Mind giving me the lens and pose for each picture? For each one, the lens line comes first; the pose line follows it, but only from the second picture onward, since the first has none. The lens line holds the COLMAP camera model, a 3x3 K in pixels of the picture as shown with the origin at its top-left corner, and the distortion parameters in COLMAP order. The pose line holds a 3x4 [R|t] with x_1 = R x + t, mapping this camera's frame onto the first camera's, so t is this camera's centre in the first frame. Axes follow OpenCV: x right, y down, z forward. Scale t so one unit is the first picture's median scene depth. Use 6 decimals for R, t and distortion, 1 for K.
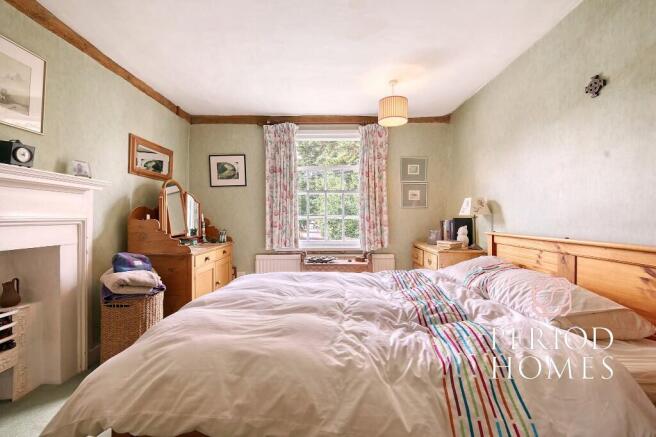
lens RADIAL K [[284.7, 0, 329.4], [0, 284.7, 215.3], [0, 0, 1]] dist [0.001018, 0.000465]
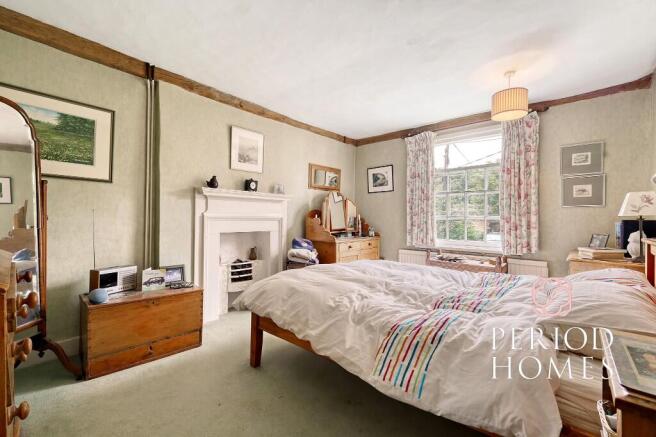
lens RADIAL K [[284.7, 0, 329.4], [0, 284.7, 215.3], [0, 0, 1]] dist [0.001018, 0.000465]
pose [[0.743334, 0.002419, -0.668916, 0.337191], [-0.003458, 0.999994, -0.000227, 0.000009], [0.668911, 0.002482, 0.743338, -0.073381]]
